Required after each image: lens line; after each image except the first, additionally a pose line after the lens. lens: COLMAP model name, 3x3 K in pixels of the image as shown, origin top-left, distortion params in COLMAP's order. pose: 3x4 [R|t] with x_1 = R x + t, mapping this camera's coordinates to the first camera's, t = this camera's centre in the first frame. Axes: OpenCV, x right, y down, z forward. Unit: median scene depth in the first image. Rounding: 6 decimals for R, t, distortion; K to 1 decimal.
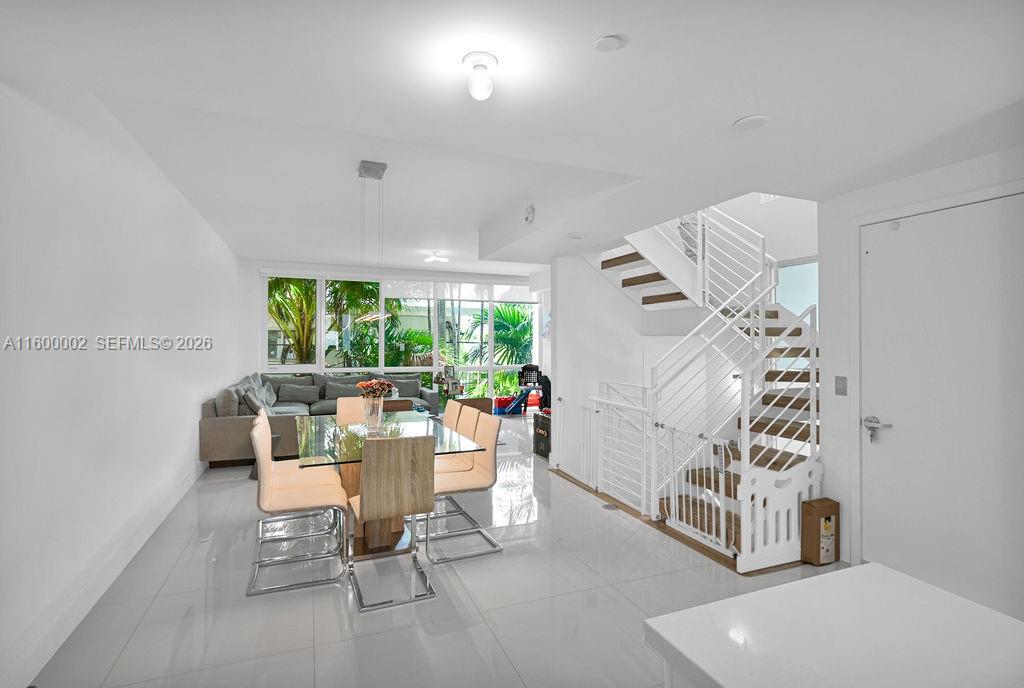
lens RADIAL K [[496.3, 0, 510.7], [0, 496.3, 332.2], [0, 0, 1]] dist [-0.001274, -0.000138]
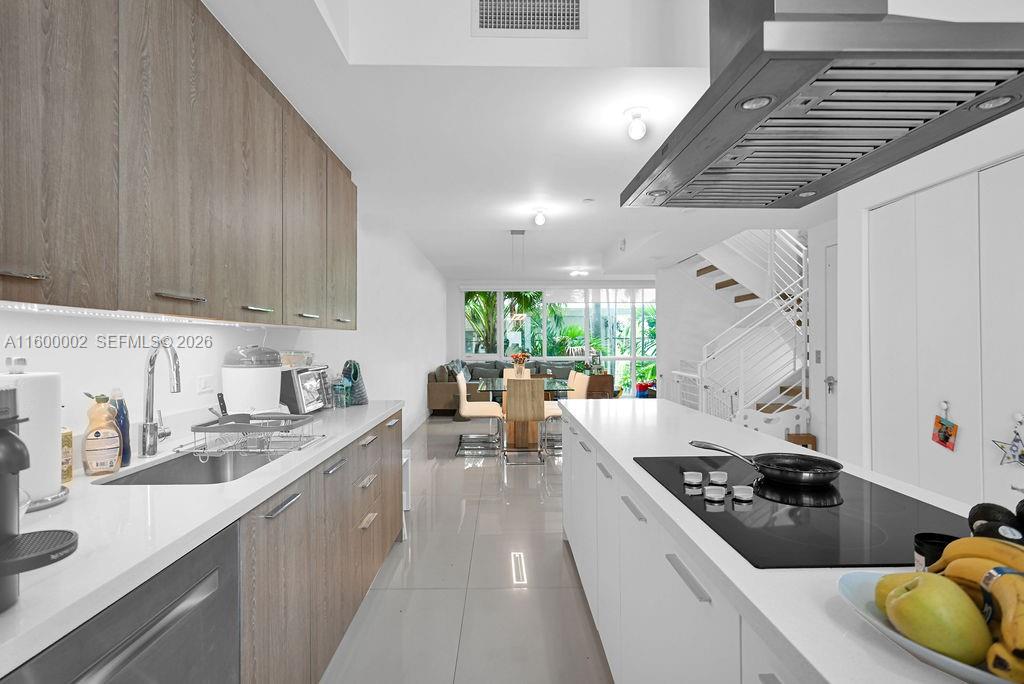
lens RADIAL K [[500.5, 0, 512.0], [0, 500.5, 342.0], [0, 0, 1]] dist [-0.000497, -0.000074]
pose [[0.934248, -0.007596, -0.356543, 0.151302], [0.013515, 0.999809, 0.014112, 0.013936], [0.356367, -0.018003, 0.934172, -0.298361]]
